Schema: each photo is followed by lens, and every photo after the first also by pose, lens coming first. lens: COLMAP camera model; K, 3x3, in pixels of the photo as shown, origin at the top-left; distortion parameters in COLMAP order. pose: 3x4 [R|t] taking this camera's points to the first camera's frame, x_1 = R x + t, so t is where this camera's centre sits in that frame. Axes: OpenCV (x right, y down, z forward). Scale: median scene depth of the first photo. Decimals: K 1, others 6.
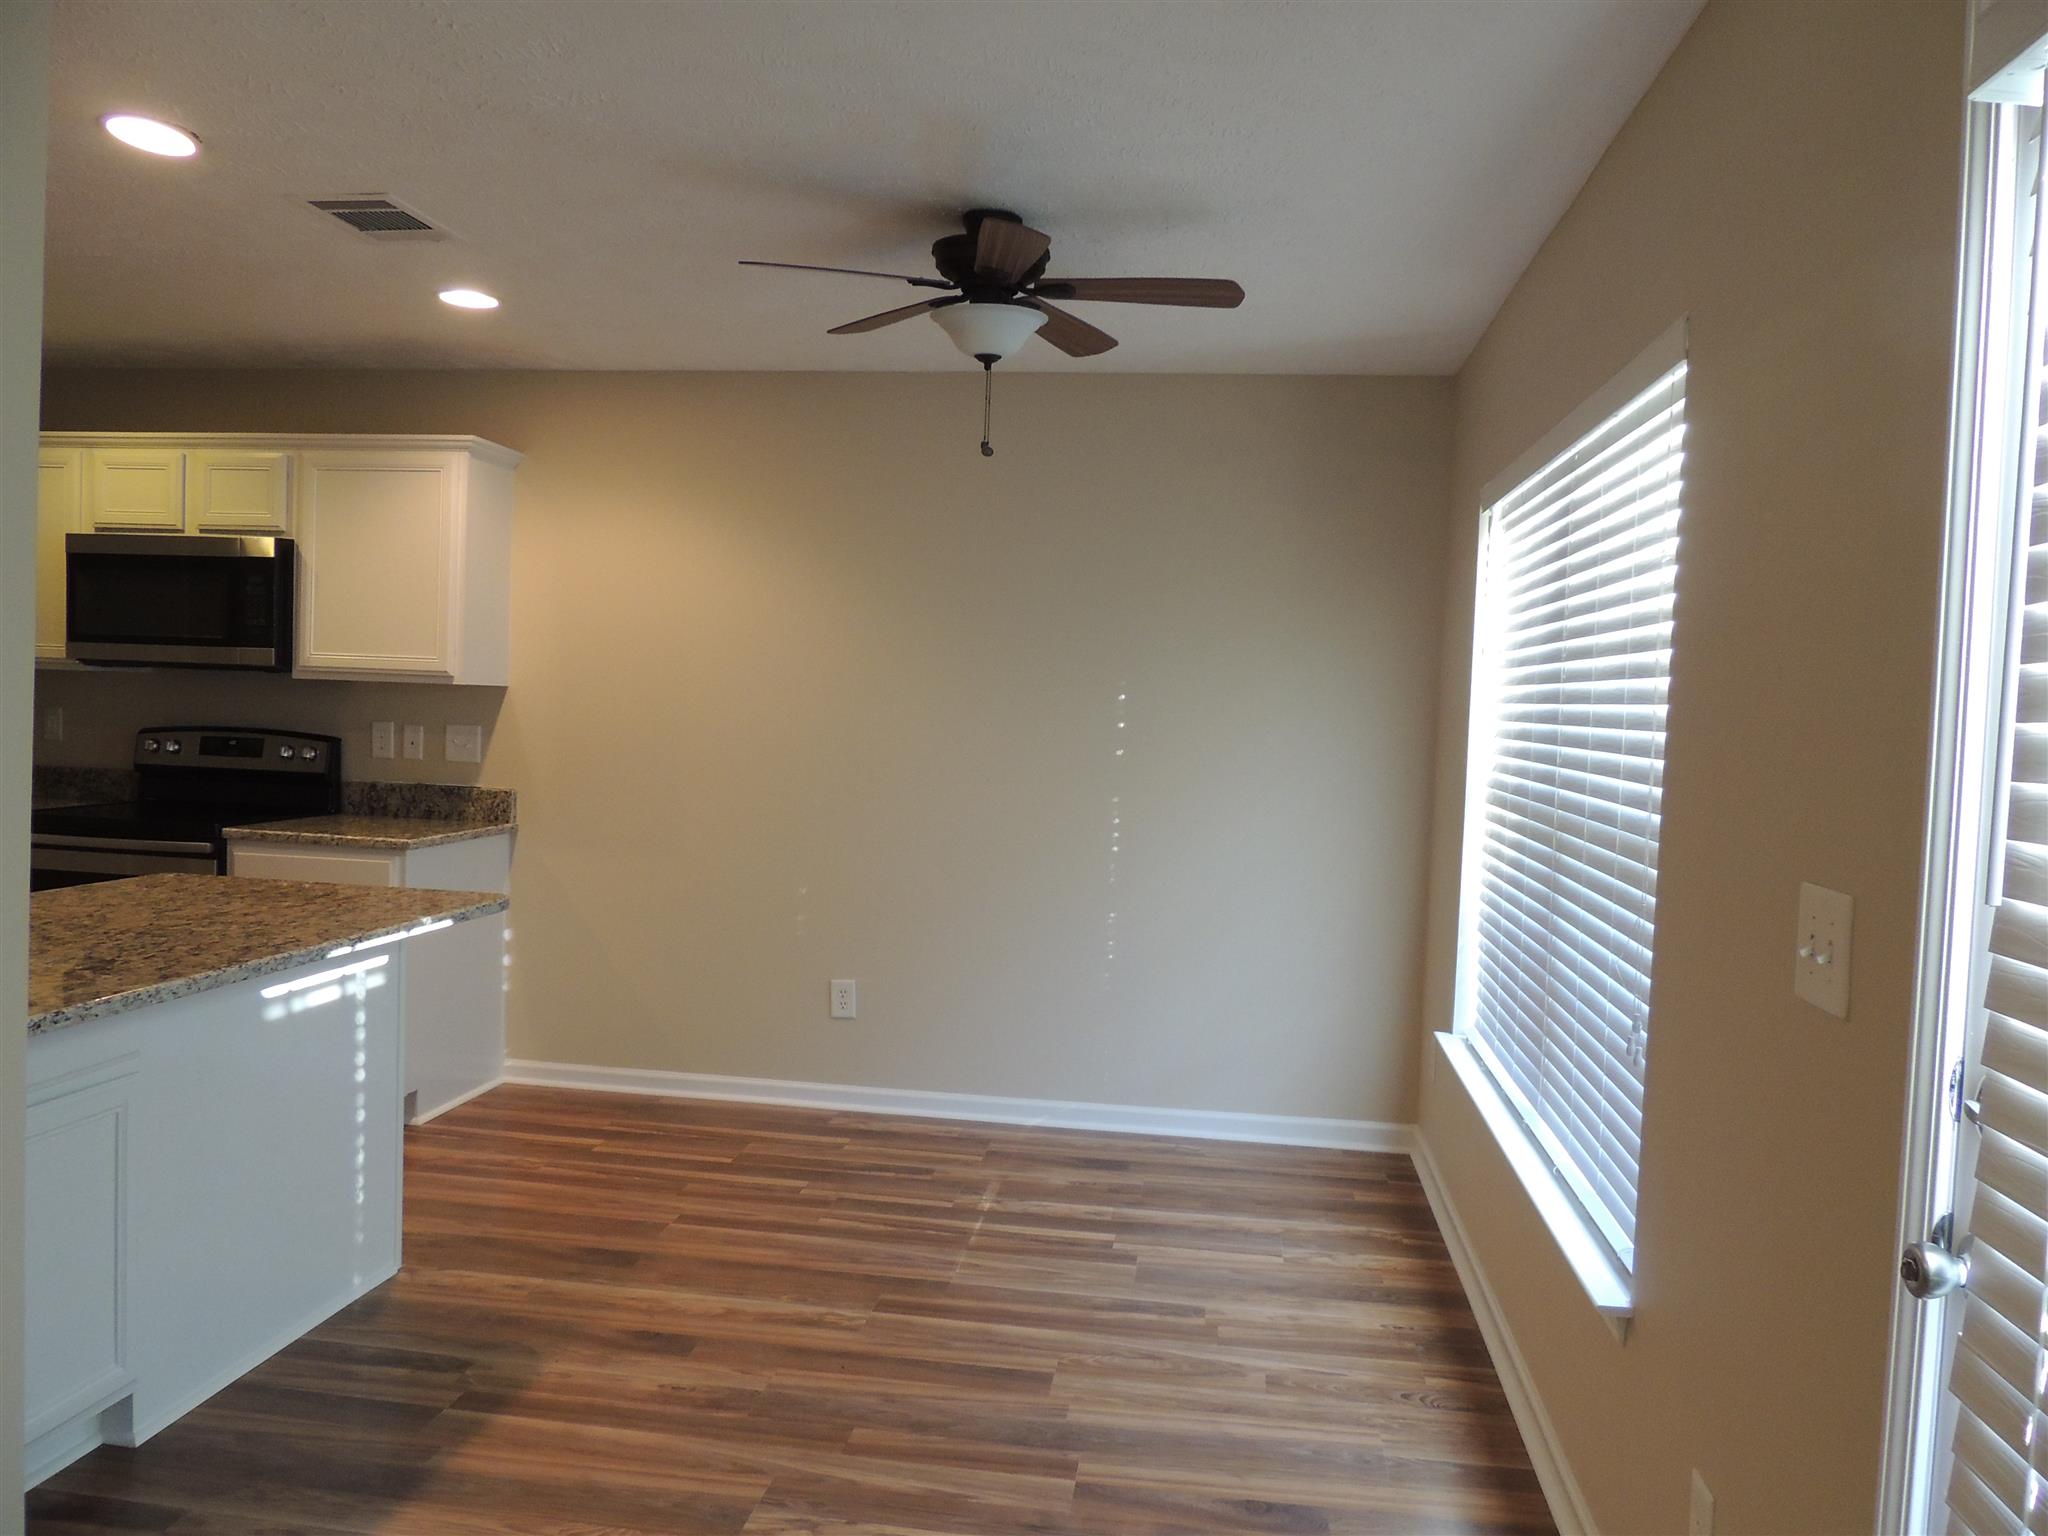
lens RADIAL K [[1470.6, 0, 1024.0], [0, 1470.6, 768.0], [0, 0, 1]] dist [-0.005760, 0.002886]
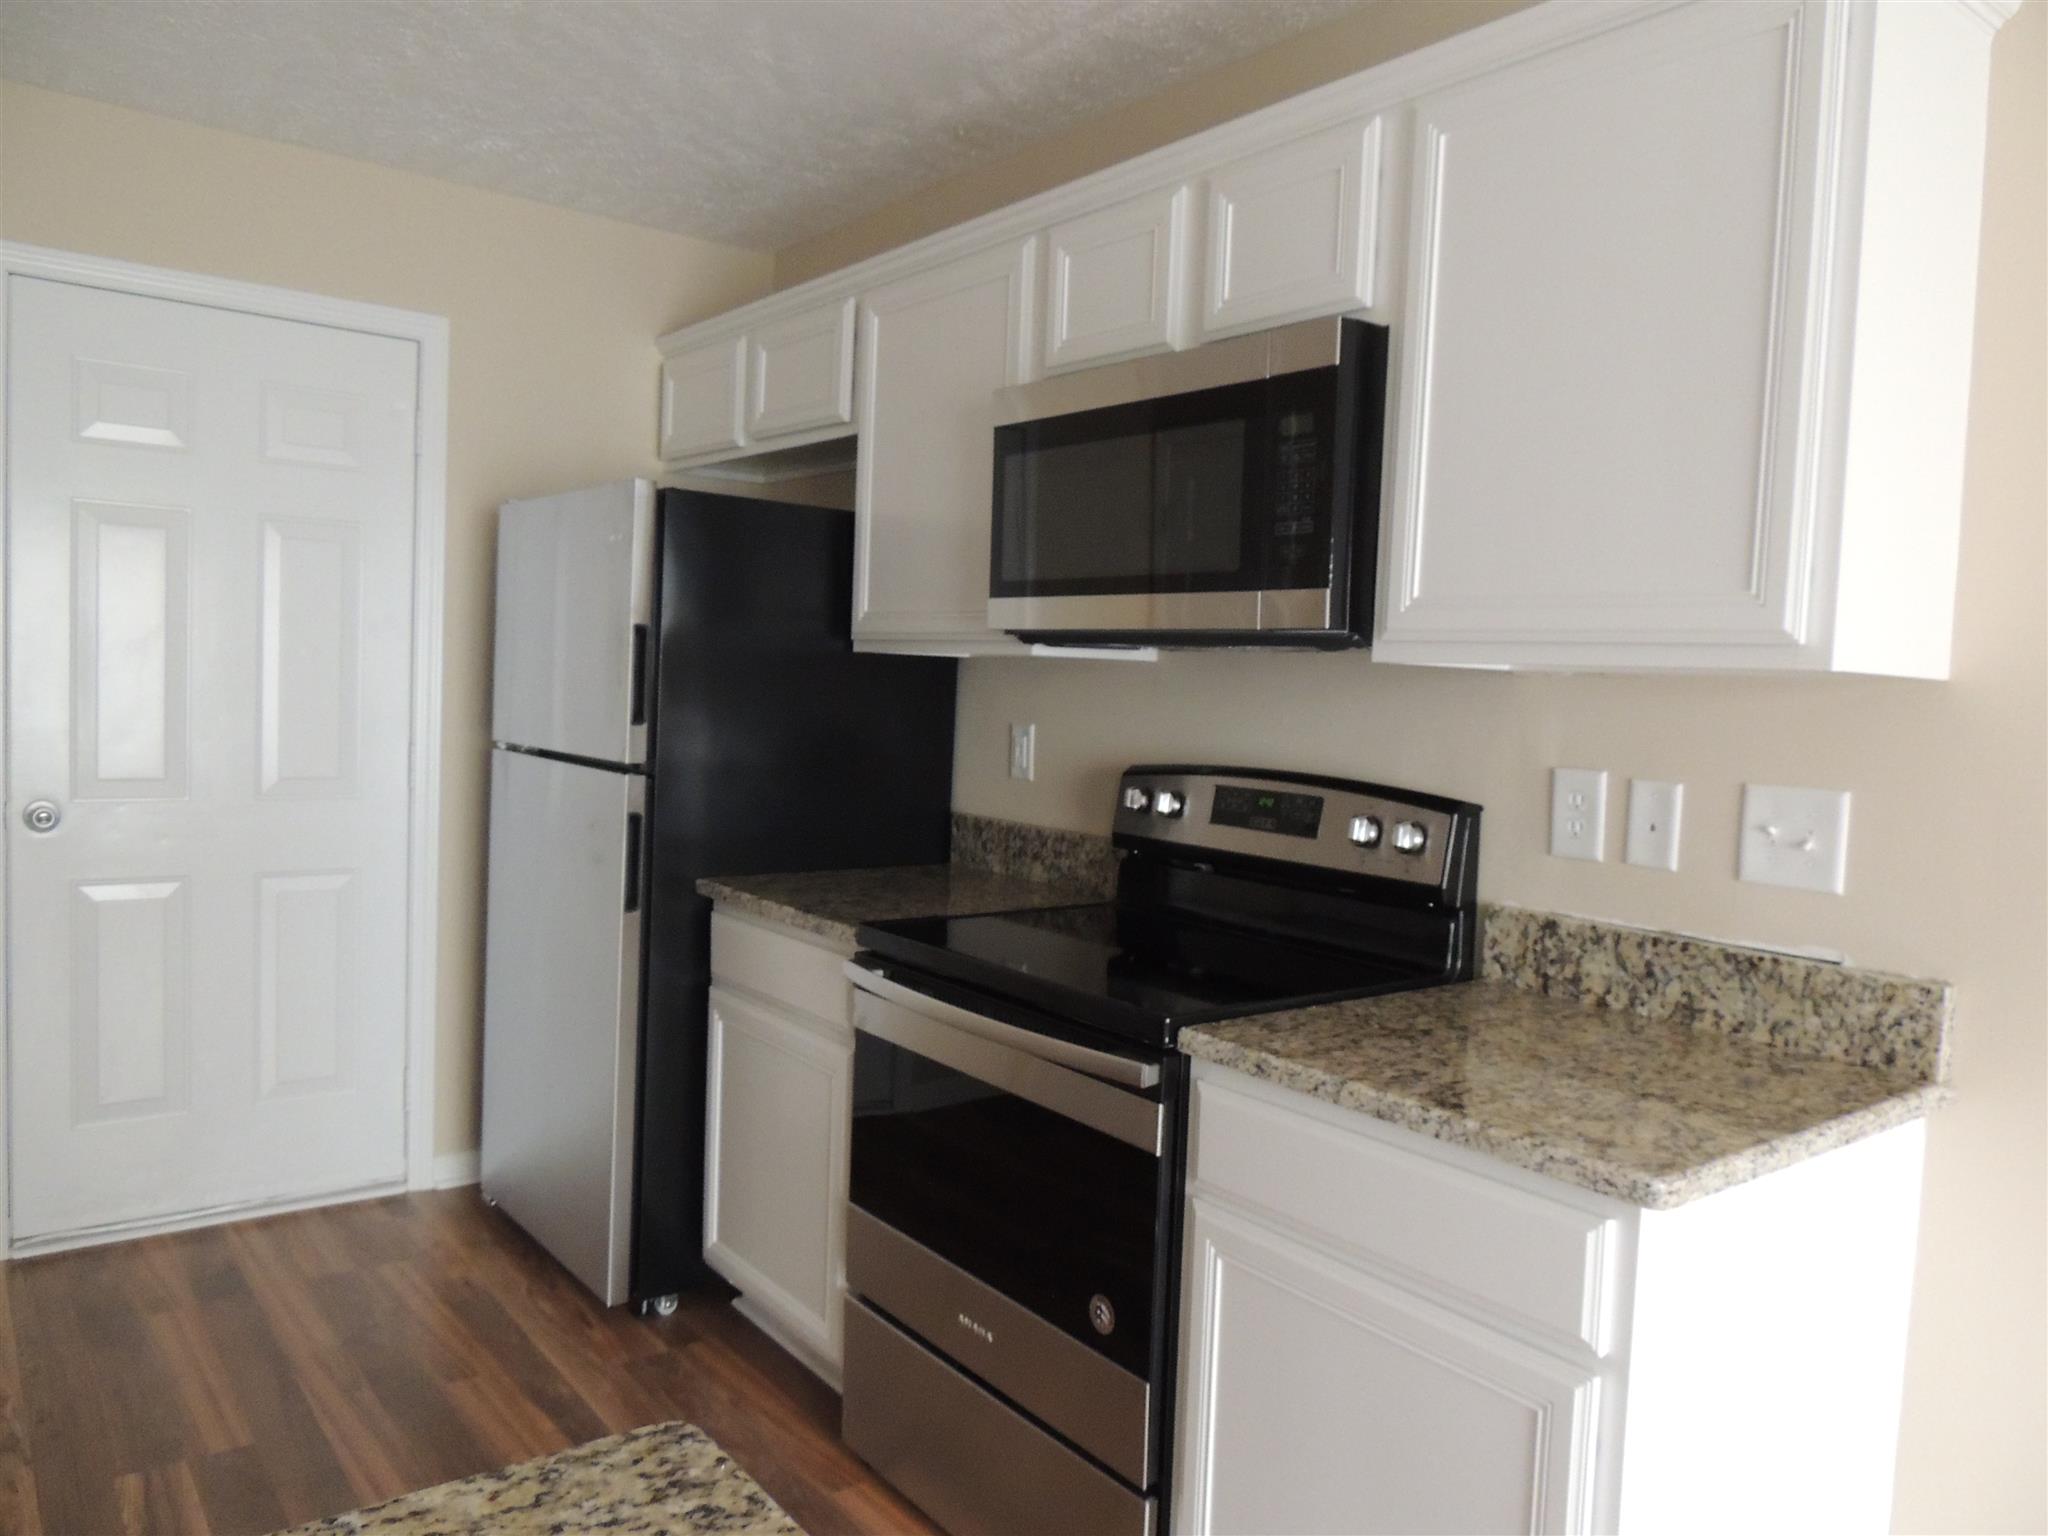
lens RADIAL K [[1470.6, 0, 1024.0], [0, 1470.6, 768.0], [0, 0, 1]] dist [-0.005760, 0.002886]
pose [[0.712852, 0.034478, -0.700466, -0.263460], [-0.038742, 0.999202, 0.009755, -0.029875], [0.700243, 0.020183, 0.713619, 0.606969]]
